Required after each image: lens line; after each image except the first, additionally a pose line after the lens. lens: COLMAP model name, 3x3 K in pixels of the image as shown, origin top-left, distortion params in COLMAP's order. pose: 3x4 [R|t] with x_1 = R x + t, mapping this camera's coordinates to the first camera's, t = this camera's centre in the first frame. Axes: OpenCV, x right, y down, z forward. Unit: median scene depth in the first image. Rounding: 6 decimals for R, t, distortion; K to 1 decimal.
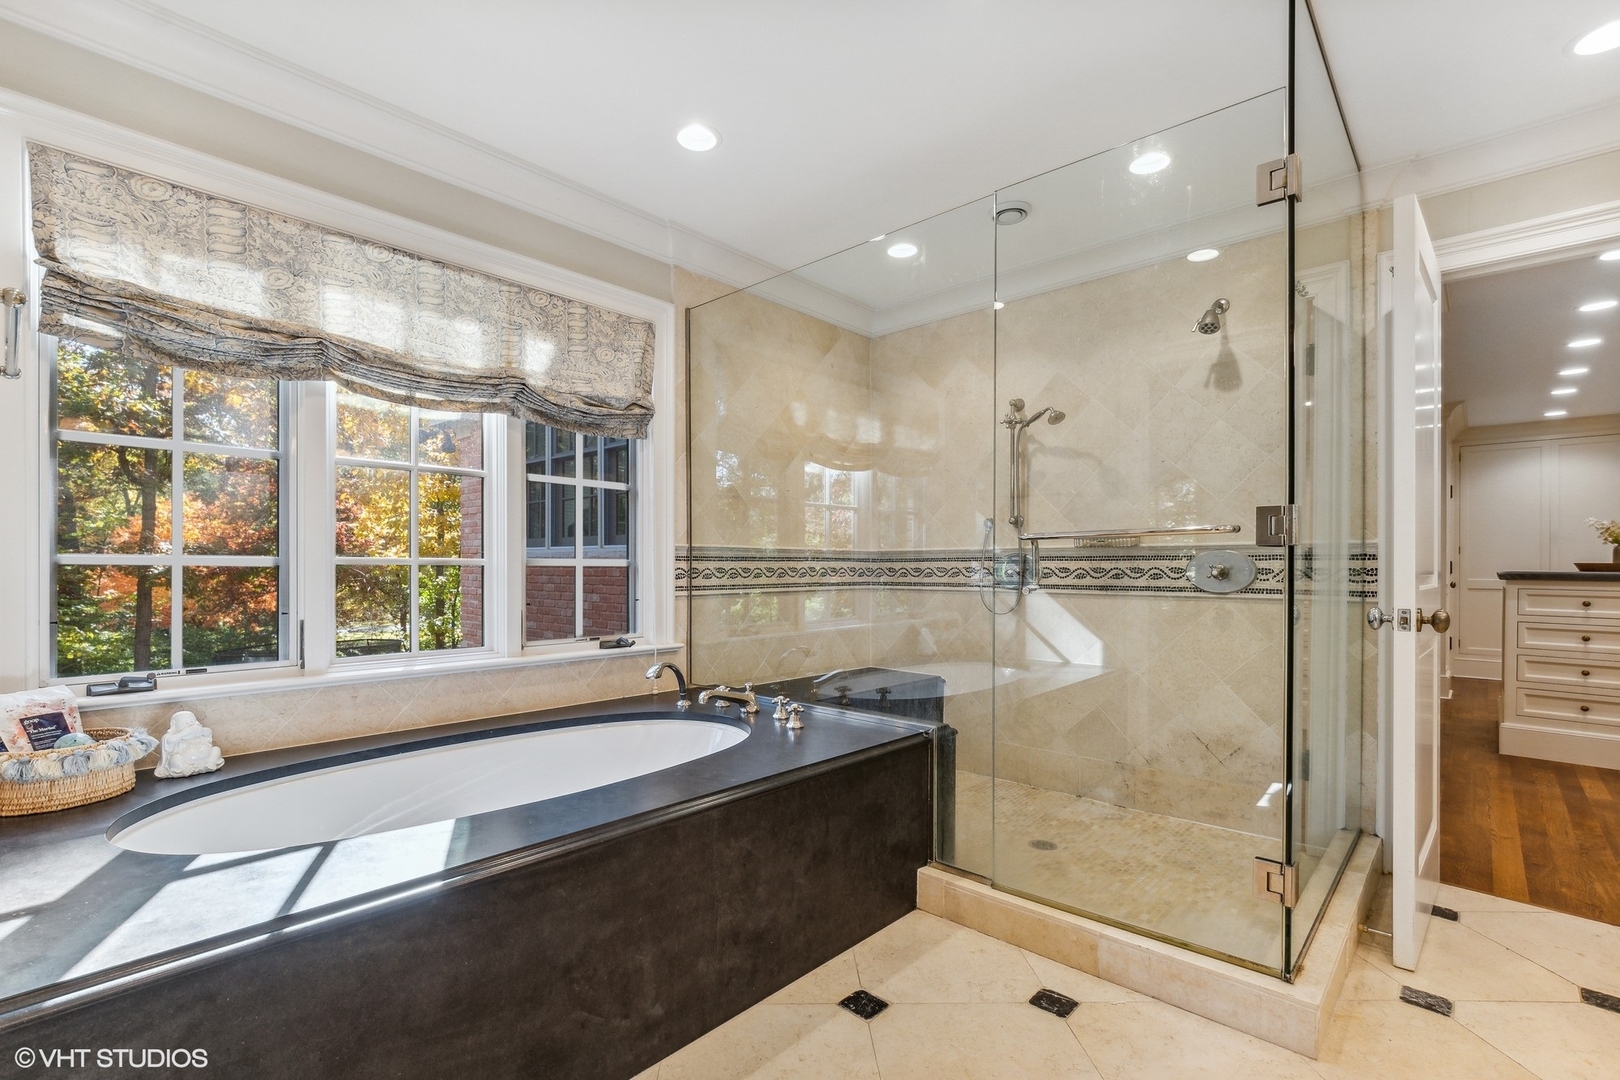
lens RADIAL K [[739.0, 0, 762.6], [0, 739.0, 564.7], [0, 0, 1]] dist [-0.002537, -0.000379]
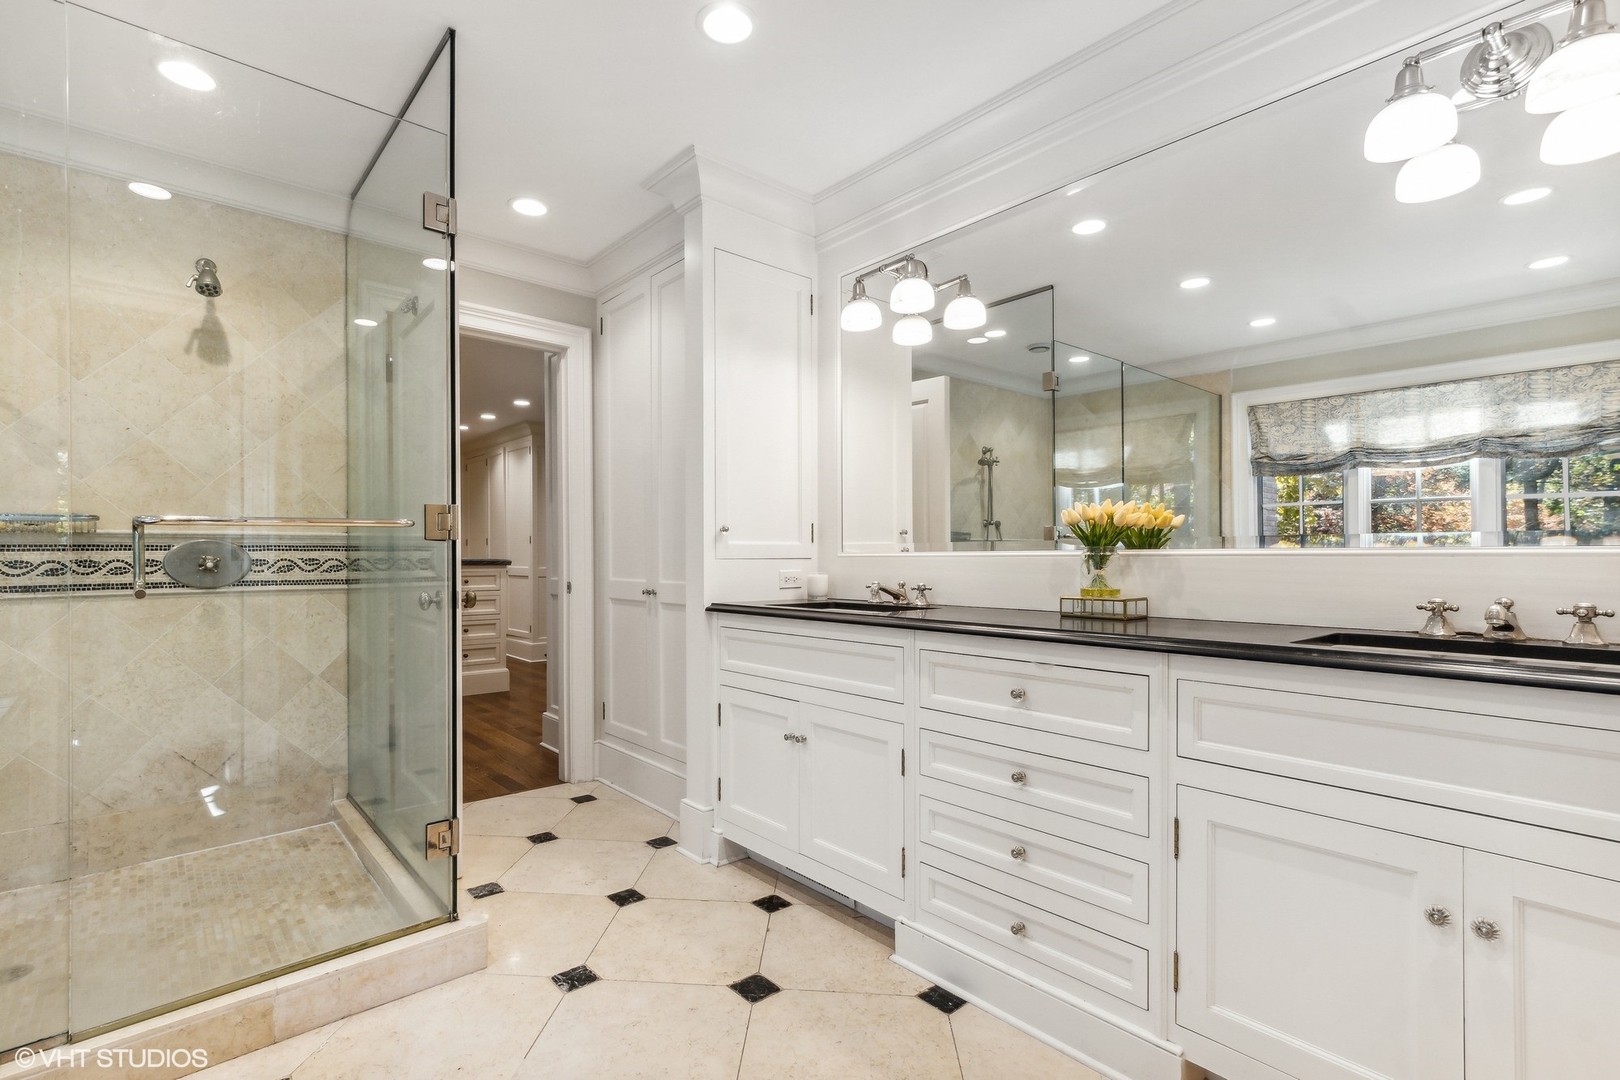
lens RADIAL K [[739.0, 0, 806.5], [0, 739.0, 551.6], [0, 0, 1]] dist [-0.002537, -0.000379]
pose [[0.060628, 0.003116, 0.998156, -0.234543], [0.002500, 0.999992, -0.003273, -0.000394], [-0.998157, 0.002694, 0.060620, 0.225585]]
